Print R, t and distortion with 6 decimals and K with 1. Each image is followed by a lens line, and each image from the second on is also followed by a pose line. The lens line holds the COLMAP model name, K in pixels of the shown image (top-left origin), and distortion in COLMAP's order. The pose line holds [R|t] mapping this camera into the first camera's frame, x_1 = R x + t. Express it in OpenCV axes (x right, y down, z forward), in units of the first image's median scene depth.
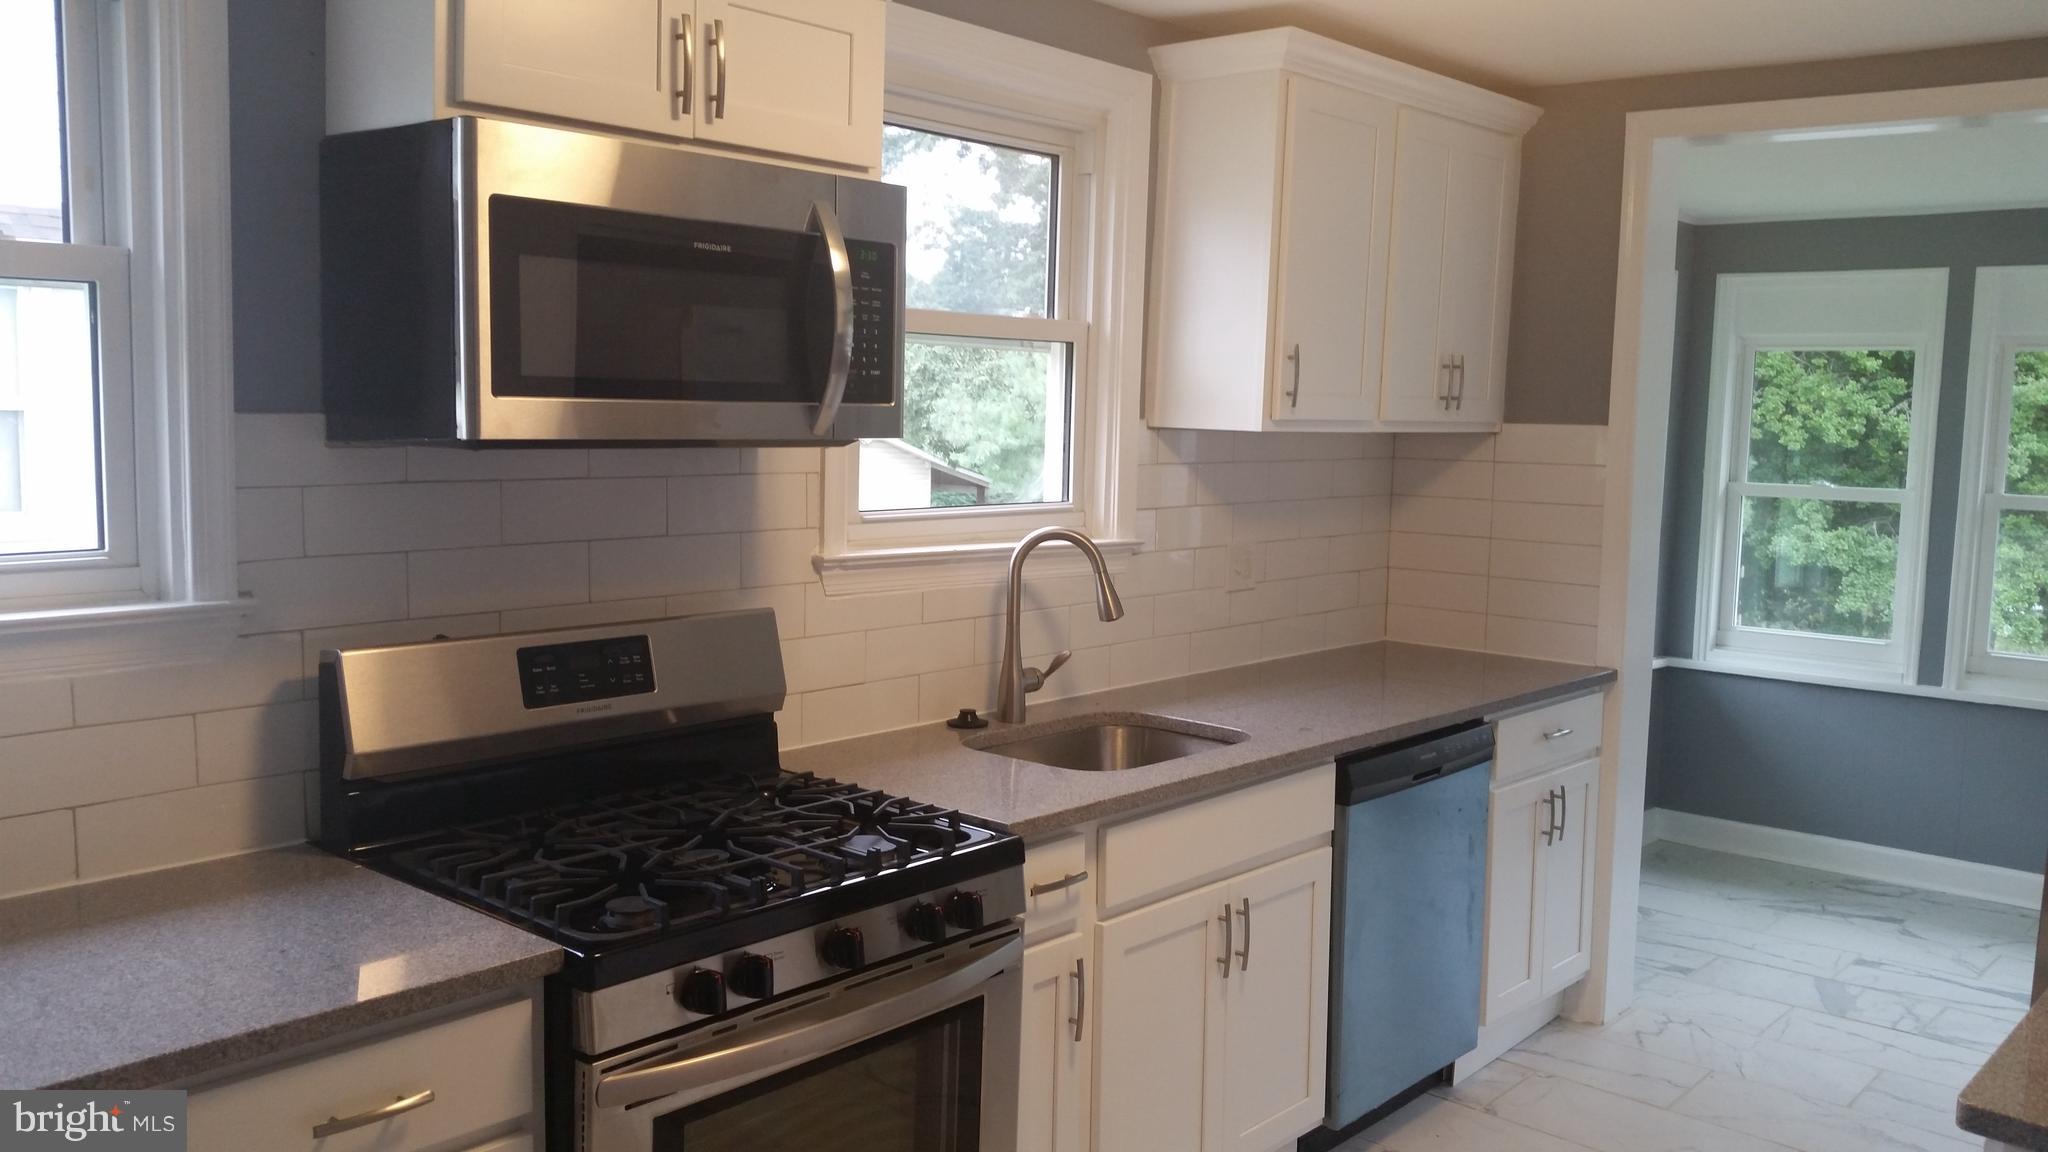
lens RADIAL K [[1667.8, 0, 1046.6], [0, 1667.8, 565.7], [0, 0, 1]] dist [0.173981, -0.378796]
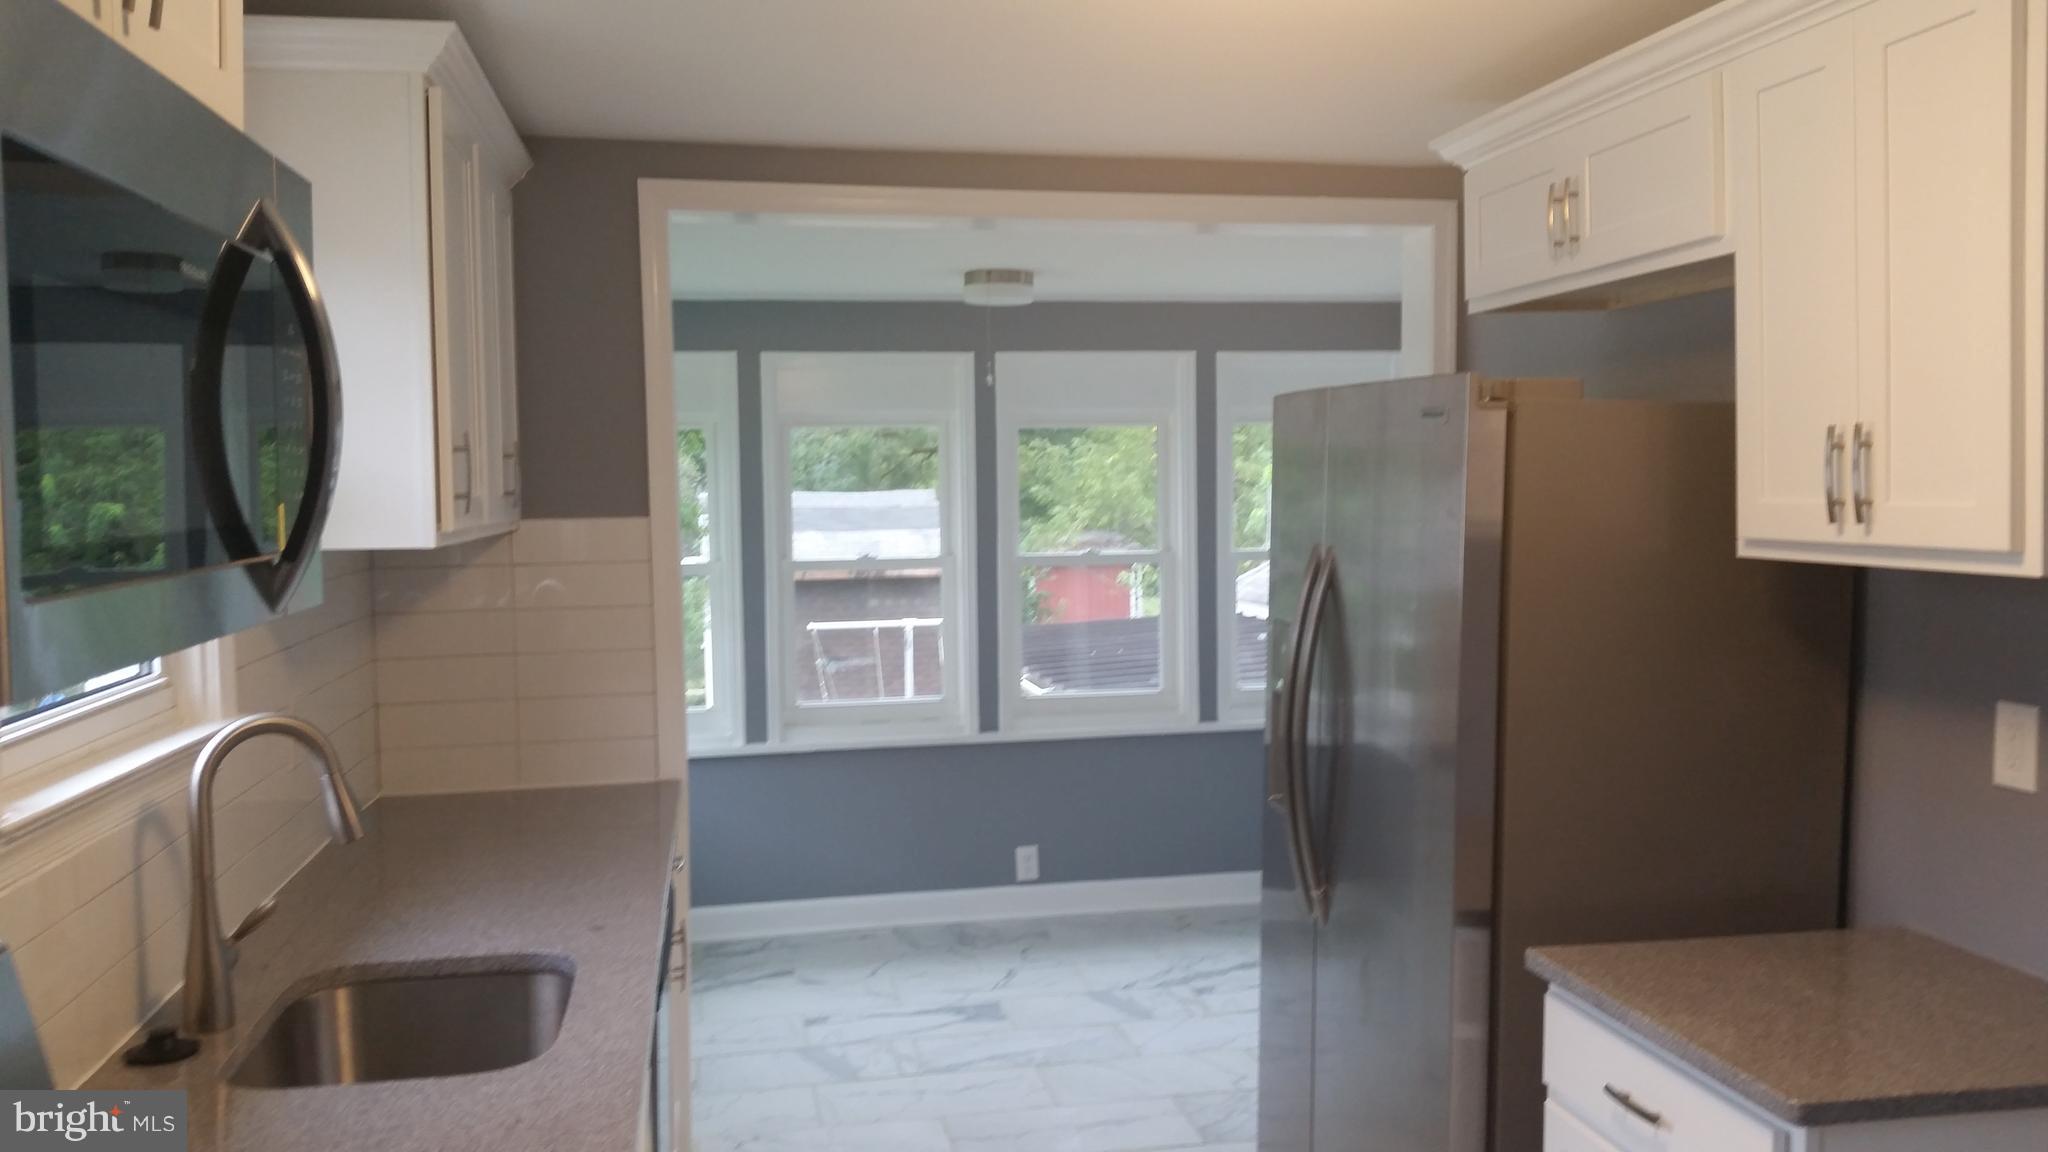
lens RADIAL K [[1667.8, 0, 1046.6], [0, 1667.8, 565.7], [0, 0, 1]] dist [0.173981, -0.378796]
pose [[0.607361, -0.075230, 0.790856, -0.320702], [0.108014, 0.994082, 0.011610, -0.054471], [-0.787049, 0.078372, 0.611892, 0.342363]]
